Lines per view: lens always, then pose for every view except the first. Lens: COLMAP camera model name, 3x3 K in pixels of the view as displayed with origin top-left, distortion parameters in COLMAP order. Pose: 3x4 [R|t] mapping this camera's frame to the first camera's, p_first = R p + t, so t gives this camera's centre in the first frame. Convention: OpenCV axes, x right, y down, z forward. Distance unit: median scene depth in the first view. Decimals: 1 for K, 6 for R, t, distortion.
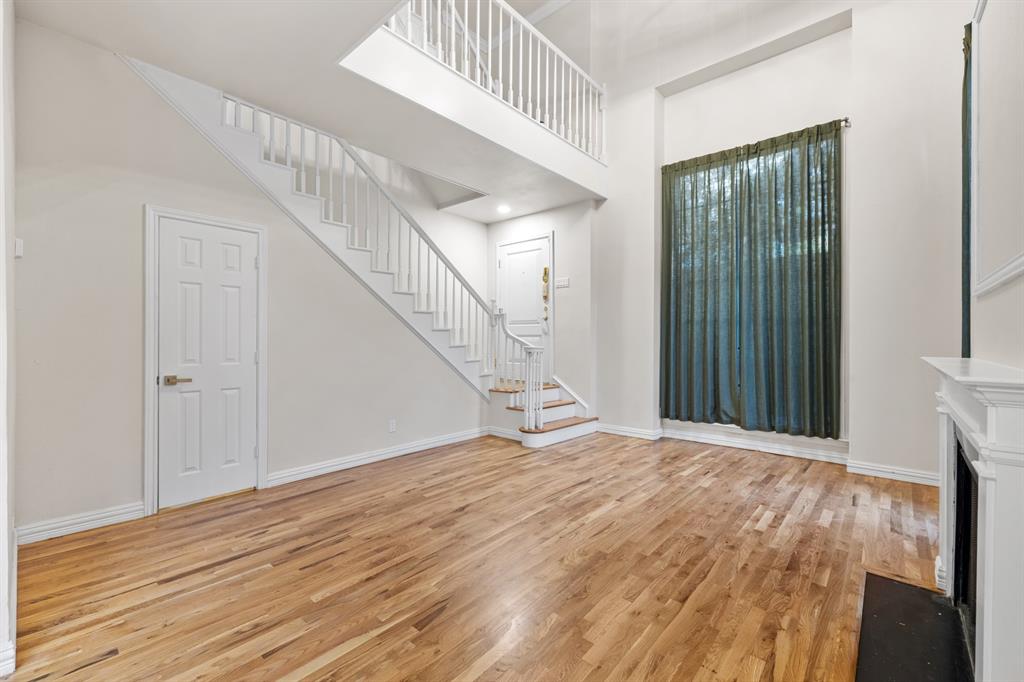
lens RADIAL K [[428.7, 0, 505.1], [0, 428.7, 340.1], [0, 0, 1]] dist [0.000491, 0.000179]
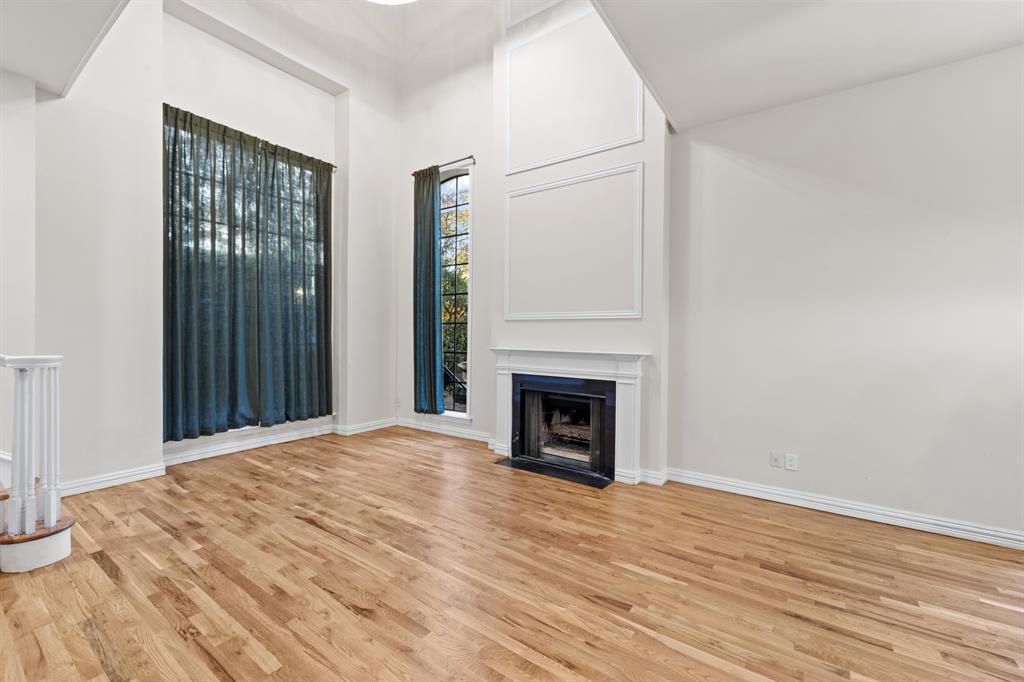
lens RADIAL K [[428.2, 0, 505.8], [0, 428.2, 331.2], [0, 0, 1]] dist [-0.000641, 0.000114]
pose [[-0.105594, 0.000155, 0.994409, -0.535523], [-0.007968, 0.999968, -0.001002, -0.018519], [-0.994377, -0.008029, -0.105590, 0.605280]]
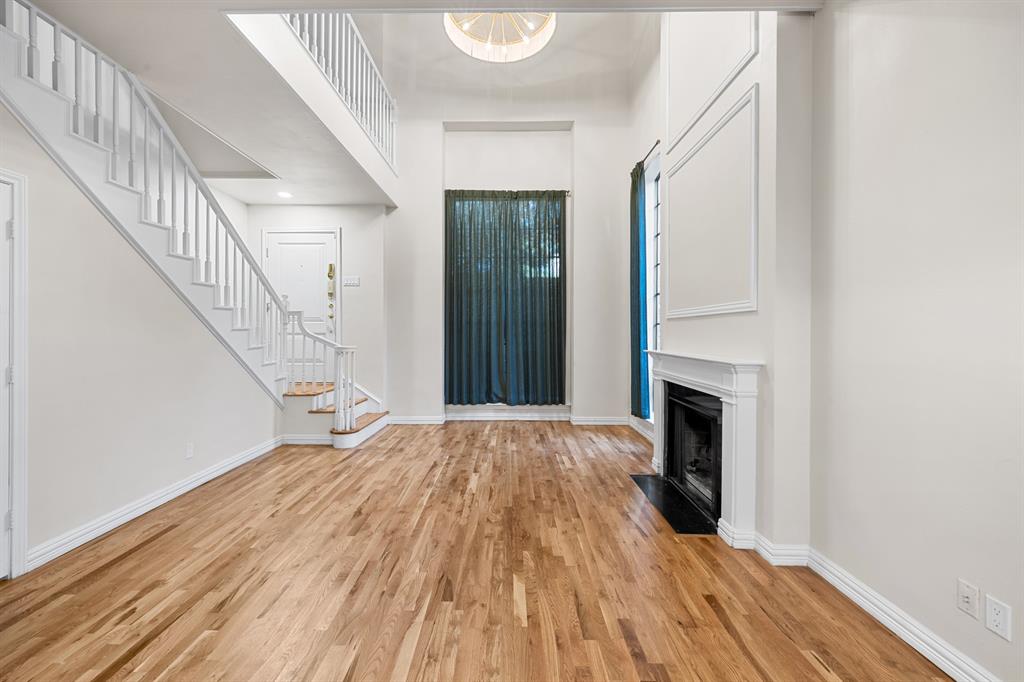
lens RADIAL K [[428.2, 0, 505.8], [0, 428.2, 331.2], [0, 0, 1]] dist [-0.000641, 0.000114]
pose [[0.751343, 0.001191, 0.659911, -0.353253], [0.000835, 0.999996, -0.002755, -0.018520], [-0.659912, 0.002621, 0.751338, 0.015778]]
